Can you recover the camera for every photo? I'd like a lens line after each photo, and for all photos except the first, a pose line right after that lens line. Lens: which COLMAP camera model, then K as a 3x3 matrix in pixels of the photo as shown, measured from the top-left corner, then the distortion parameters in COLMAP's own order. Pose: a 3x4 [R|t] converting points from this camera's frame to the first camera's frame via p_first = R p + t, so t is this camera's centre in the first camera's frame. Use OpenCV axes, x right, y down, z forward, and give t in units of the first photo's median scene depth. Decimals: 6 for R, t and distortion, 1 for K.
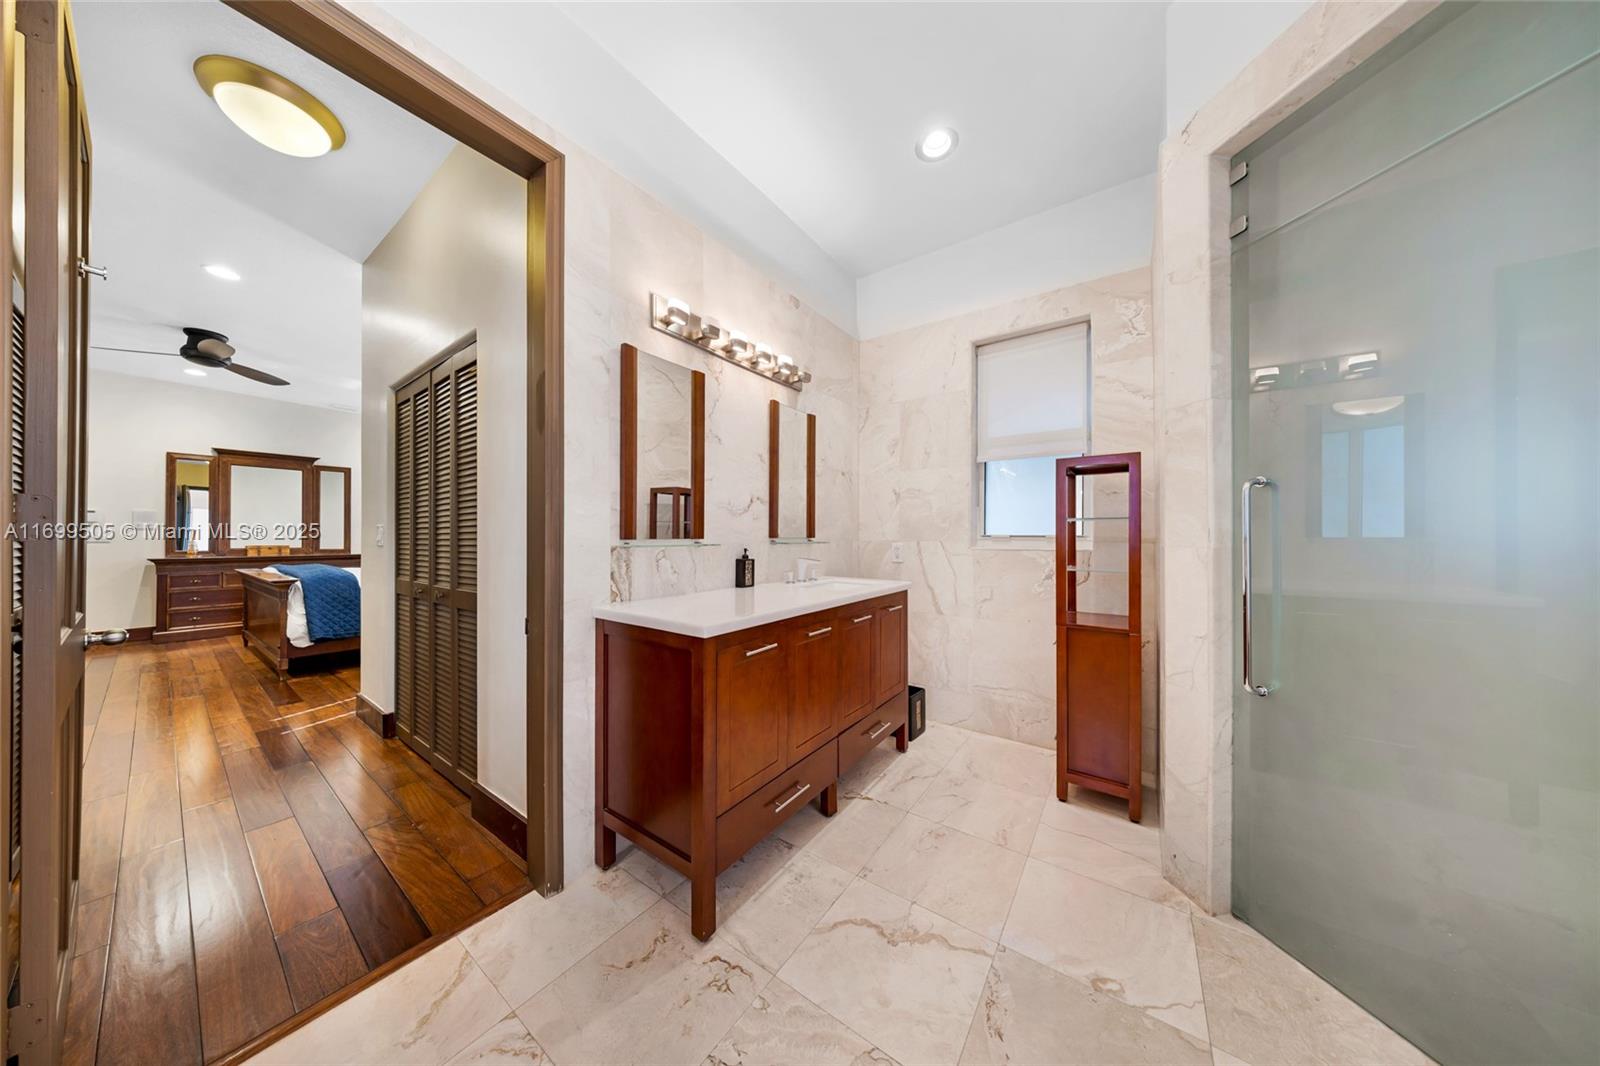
lens RADIAL K [[467.7, 0, 787.0], [0, 467.7, 538.1], [0, 0, 1]] dist [-0.001929, 0.000077]
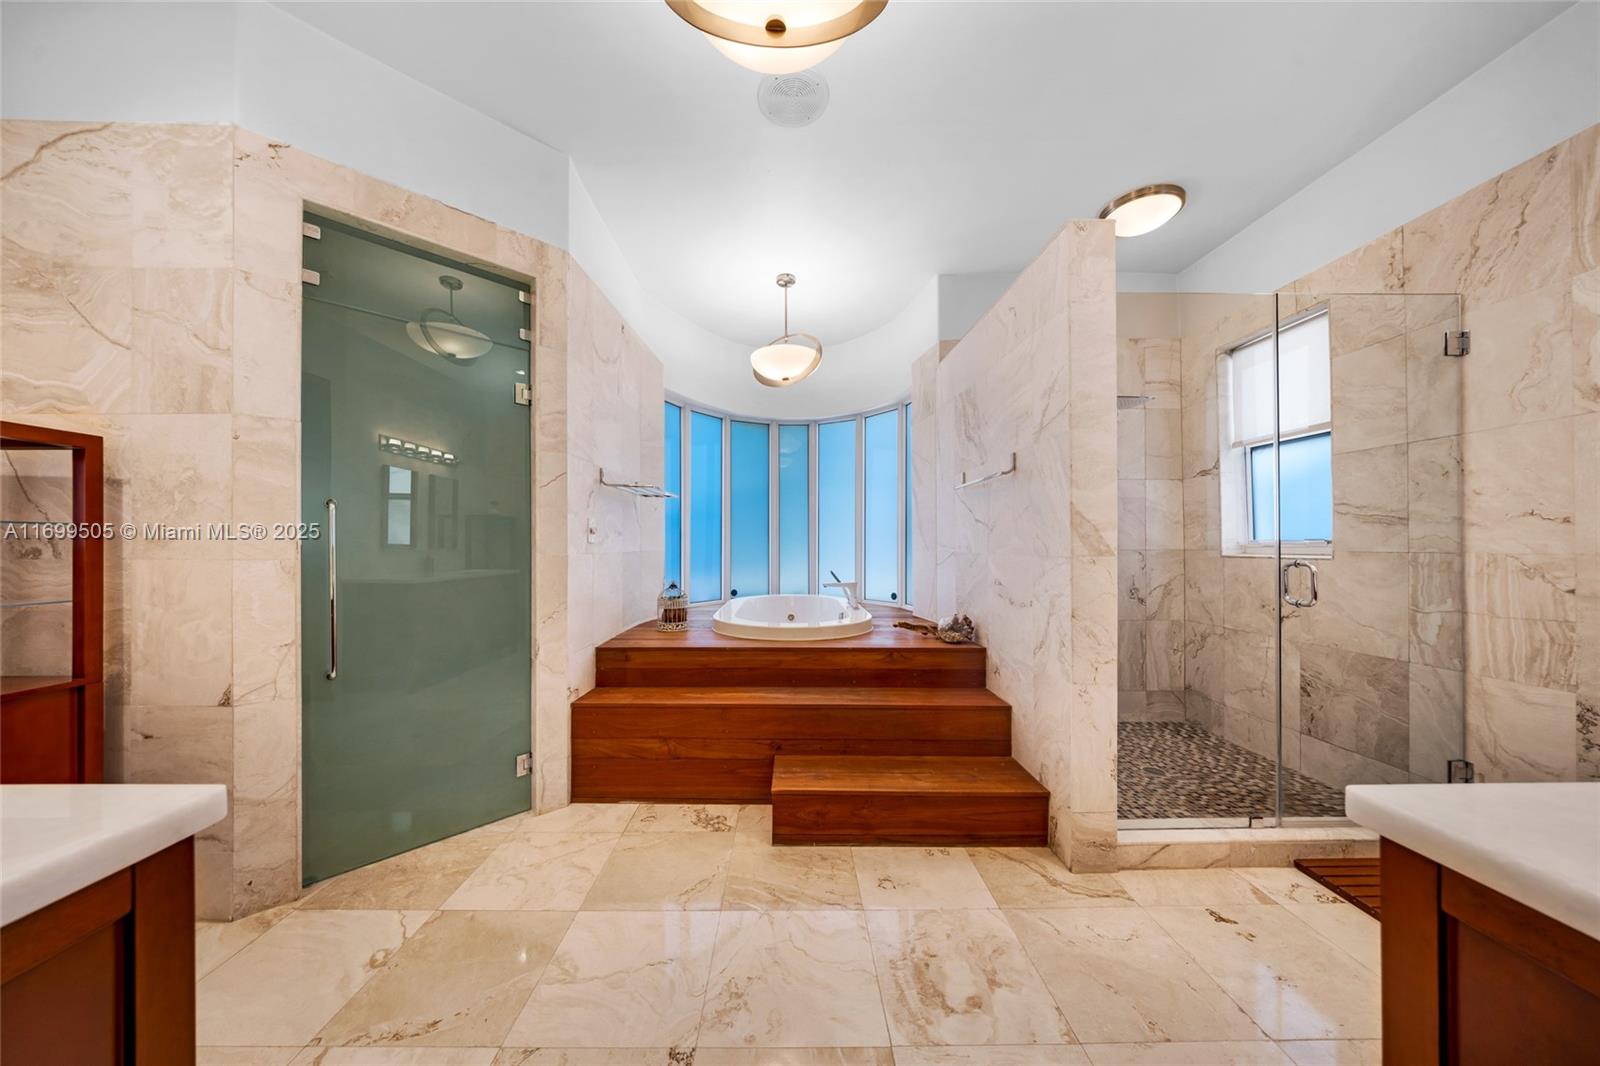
lens RADIAL K [[504.9, 0, 796.2], [0, 504.9, 540.5], [0, 0, 1]] dist [-0.000544, -0.000047]
pose [[-0.603401, 0.006353, 0.797413, -0.848480], [0.003121, 0.999979, -0.005605, -0.014412], [-0.797432, -0.000893, -0.603408, 0.923961]]
